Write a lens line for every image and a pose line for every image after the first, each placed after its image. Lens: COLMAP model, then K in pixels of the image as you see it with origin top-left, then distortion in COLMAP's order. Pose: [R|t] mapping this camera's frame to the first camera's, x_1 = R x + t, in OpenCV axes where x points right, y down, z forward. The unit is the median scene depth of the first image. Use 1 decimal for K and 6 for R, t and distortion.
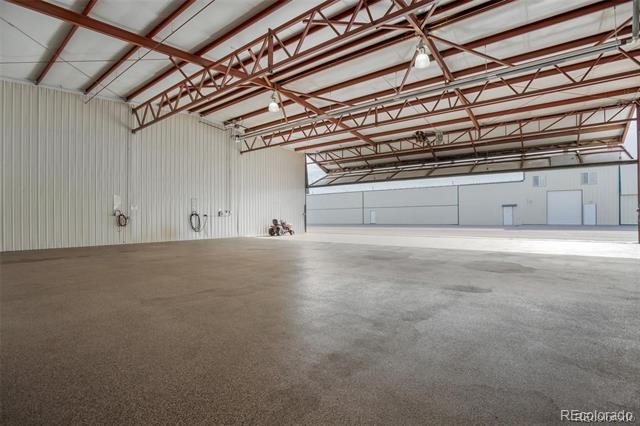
lens RADIAL K [[297.4, 0, 323.0], [0, 297.4, 226.6], [0, 0, 1]] dist [-0.052465, 0.012744]
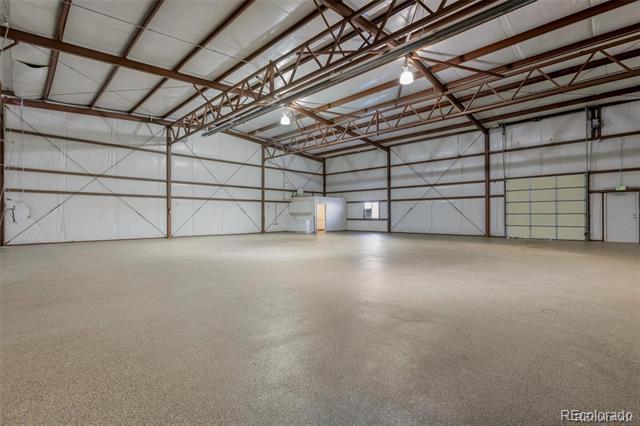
lens RADIAL K [[284.8, 0, 332.5], [0, 284.8, 216.9], [0, 0, 1]] dist [-0.000898, 0.001215]
pose [[0.995641, 0.002042, -0.093243, 0.114987], [-0.004667, 0.999599, -0.027941, 0.004920], [0.093148, 0.028255, 0.995251, -0.090800]]
